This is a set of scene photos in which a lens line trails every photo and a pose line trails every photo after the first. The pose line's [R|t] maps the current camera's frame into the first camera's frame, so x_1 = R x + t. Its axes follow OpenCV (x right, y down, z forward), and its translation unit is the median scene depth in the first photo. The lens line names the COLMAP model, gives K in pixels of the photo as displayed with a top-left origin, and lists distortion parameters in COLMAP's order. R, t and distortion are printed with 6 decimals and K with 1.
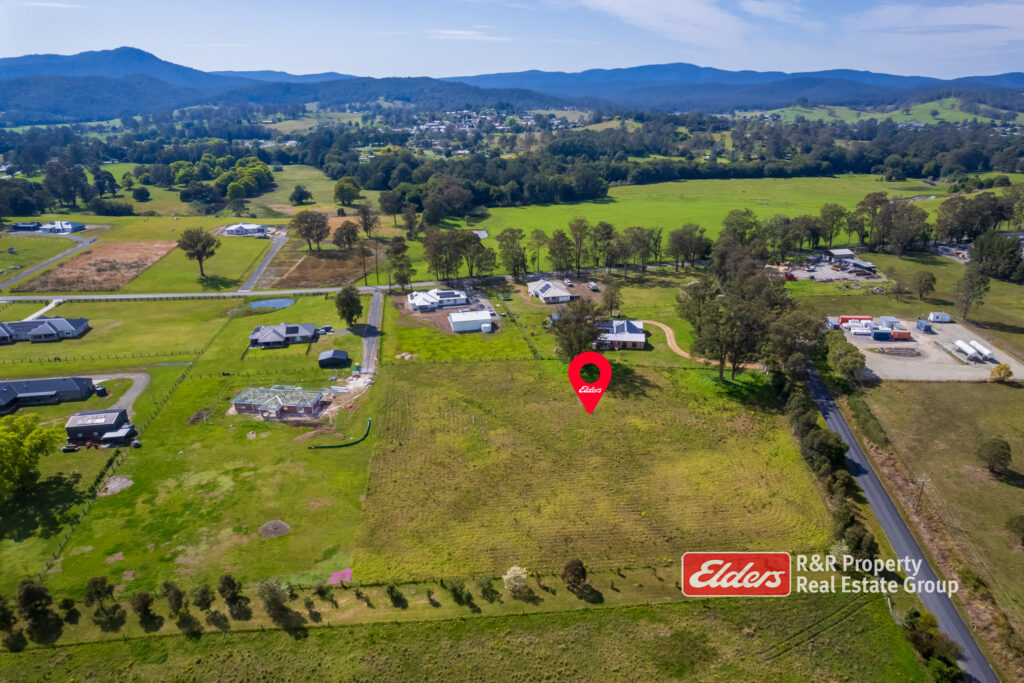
lens RADIAL K [[656.1, 0, 514.8], [0, 656.1, 343.7], [0, 0, 1]] dist [-0.075543, 0.067745]
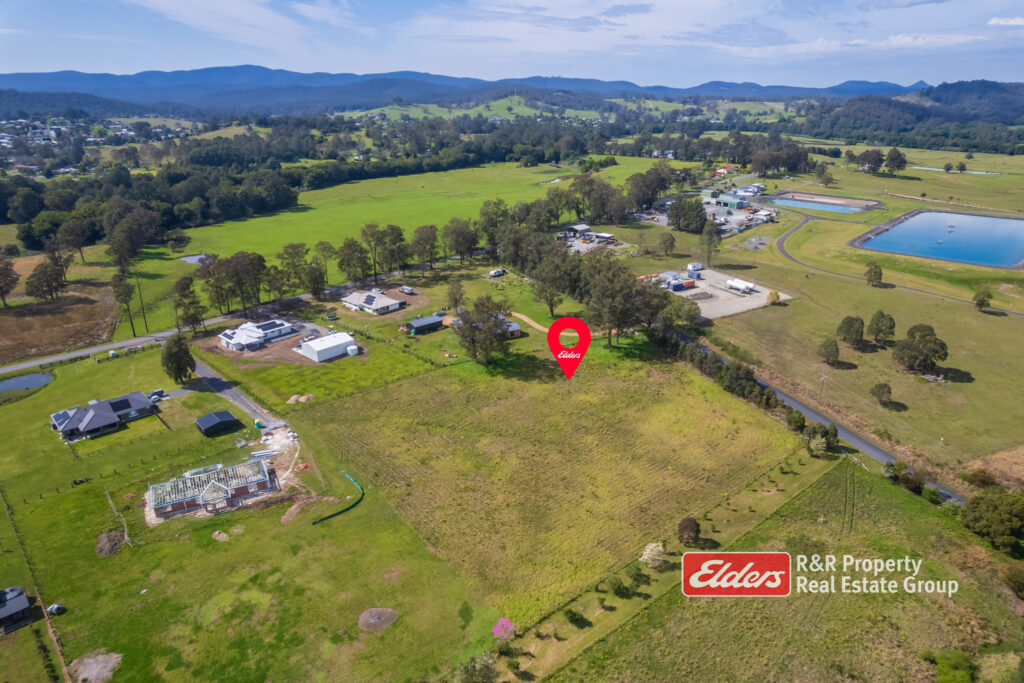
lens RADIAL K [[656.1, 0, 514.8], [0, 656.1, 343.7], [0, 0, 1]] dist [-0.075543, 0.067745]
pose [[0.824876, -0.203967, 0.527235, -0.252931], [0.205541, 0.977022, 0.056396, -0.028509], [-0.526623, 0.061849, 0.847846, 0.081161]]
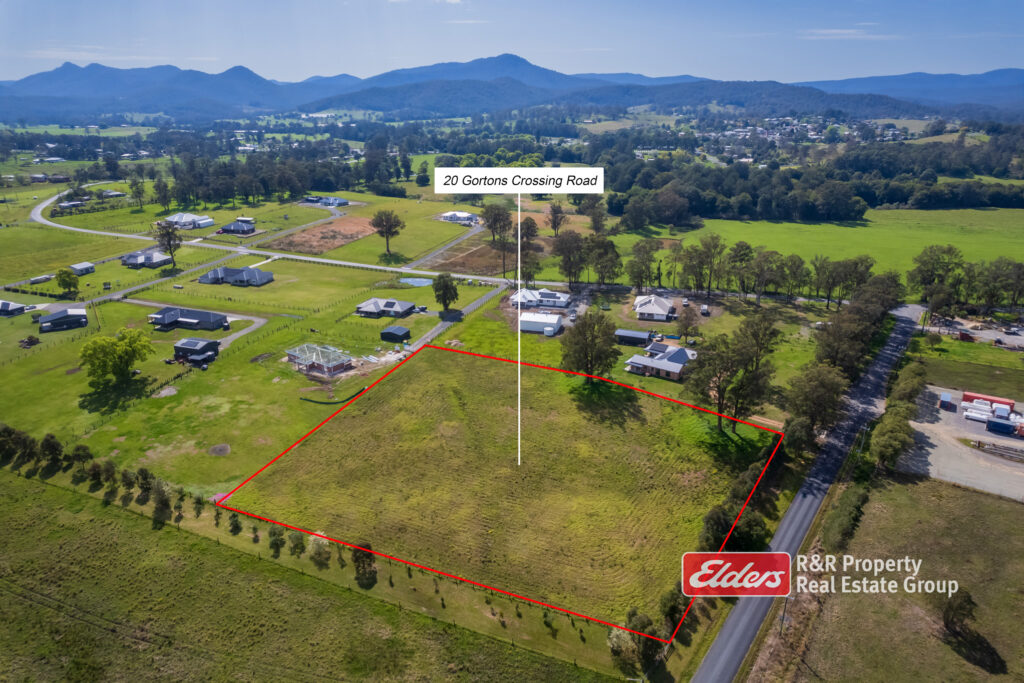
lens RADIAL K [[656.1, 0, 514.8], [0, 656.1, 343.7], [0, 0, 1]] dist [-0.075543, 0.067745]
pose [[0.875457, 0.172897, -0.451311, 0.277666], [-0.174662, 0.983890, 0.038117, -0.026058], [0.450631, 0.045457, 0.891552, 0.060310]]
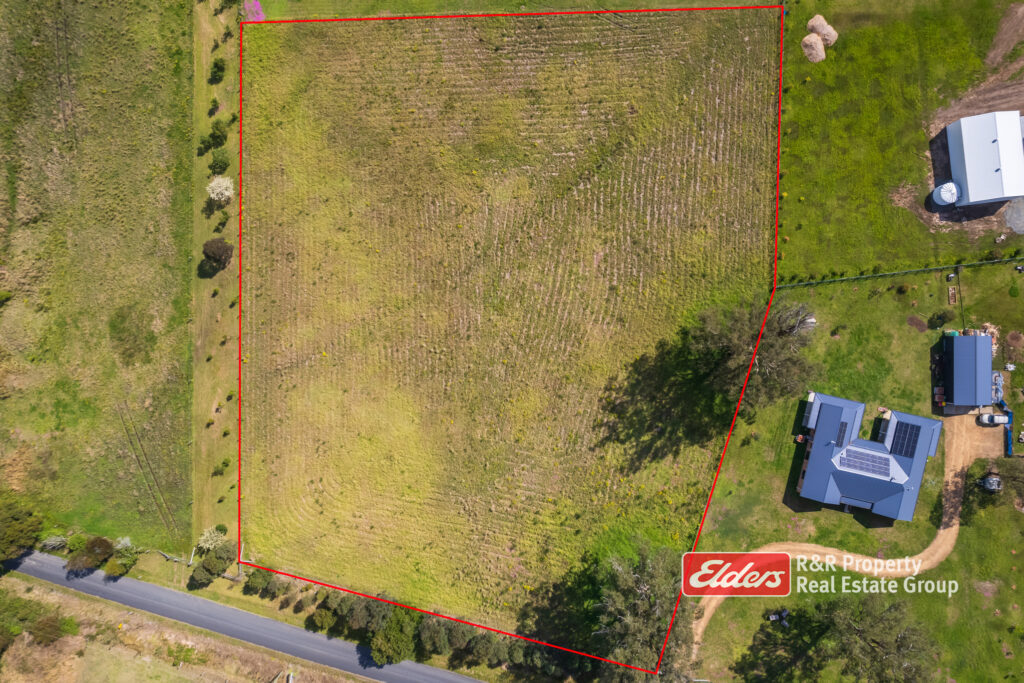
lens RADIAL K [[656.1, 0, 514.8], [0, 656.1, 343.7], [0, 0, 1]] dist [-0.075543, 0.067745]
pose [[-0.097024, 0.995079, 0.020121, 0.064210], [-0.346806, -0.052751, 0.936452, -0.269766], [0.932905, 0.083880, 0.350218, 0.417348]]
